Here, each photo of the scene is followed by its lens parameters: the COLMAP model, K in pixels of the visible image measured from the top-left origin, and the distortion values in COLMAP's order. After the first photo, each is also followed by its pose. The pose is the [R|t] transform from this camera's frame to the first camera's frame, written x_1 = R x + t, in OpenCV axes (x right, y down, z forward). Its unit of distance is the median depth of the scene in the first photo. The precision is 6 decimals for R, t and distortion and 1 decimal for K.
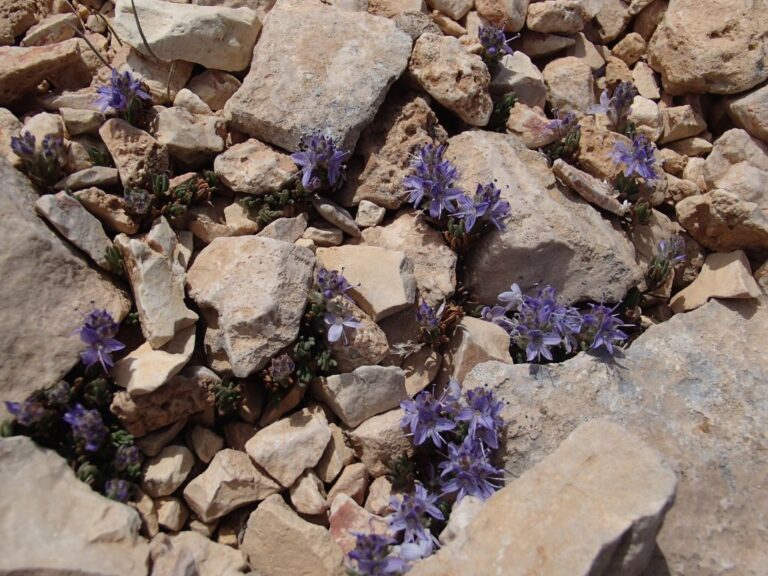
lens RADIAL K [[811.5, 0, 384.4], [0, 811.5, 290.8], [0, 0, 1]] dist [0.010143, 0.000000]
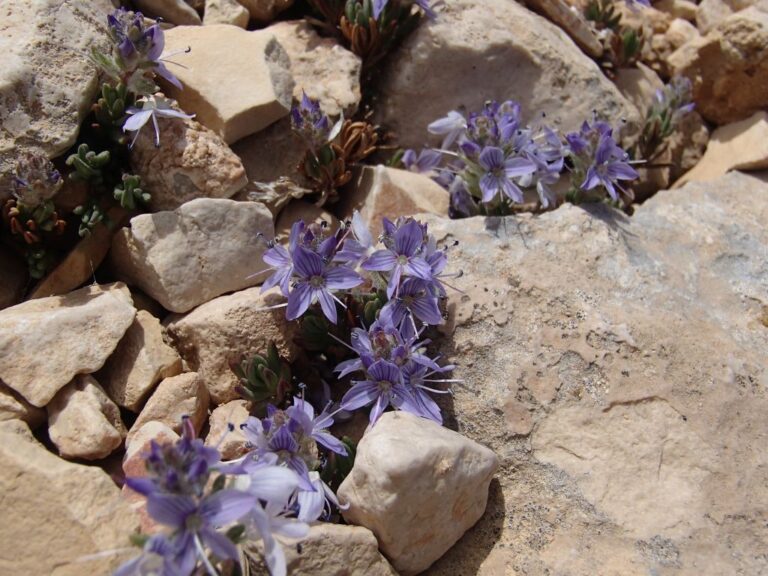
lens RADIAL K [[811.5, 0, 382.4], [0, 811.5, 285.0], [0, 0, 1]] dist [0.010143, 0.000000]
pose [[0.994588, -0.013709, 0.102988, 0.041337], [0.027619, 0.990477, -0.134878, 0.225389], [-0.100158, 0.136992, 0.985496, 0.431523]]
